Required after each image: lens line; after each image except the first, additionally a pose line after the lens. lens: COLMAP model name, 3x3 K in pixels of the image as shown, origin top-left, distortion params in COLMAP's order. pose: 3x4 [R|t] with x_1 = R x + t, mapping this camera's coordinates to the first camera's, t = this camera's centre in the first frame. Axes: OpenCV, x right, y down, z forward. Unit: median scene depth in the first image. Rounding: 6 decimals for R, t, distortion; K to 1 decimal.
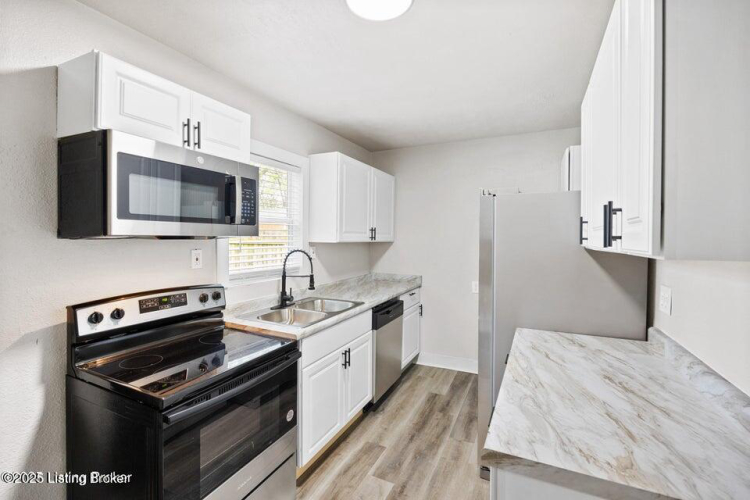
lens RADIAL K [[332.1, 0, 371.3], [0, 332.1, 243.5], [0, 0, 1]] dist [-0.013727, 0.000836]
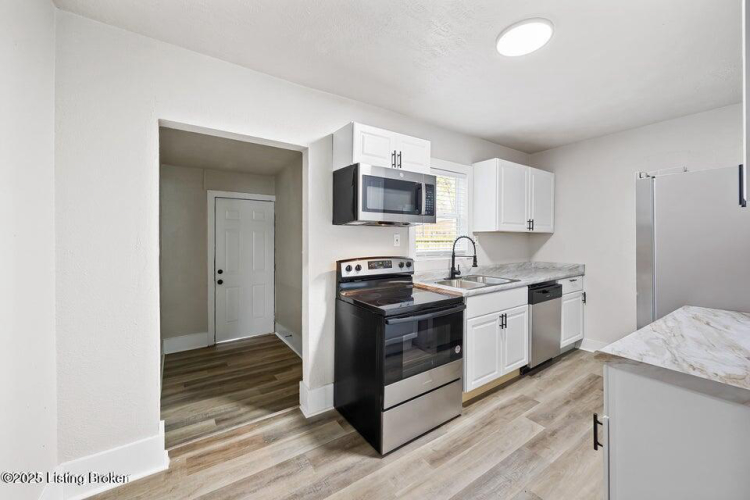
lens RADIAL K [[291.2, 0, 376.3], [0, 291.2, 242.6], [0, 0, 1]] dist [-0.002330, 0.000307]
pose [[0.871156, -0.003825, -0.490992, 0.056705], [-0.001397, 0.999946, -0.010270, 0.072834], [0.491005, 0.009633, 0.871104, -0.233422]]
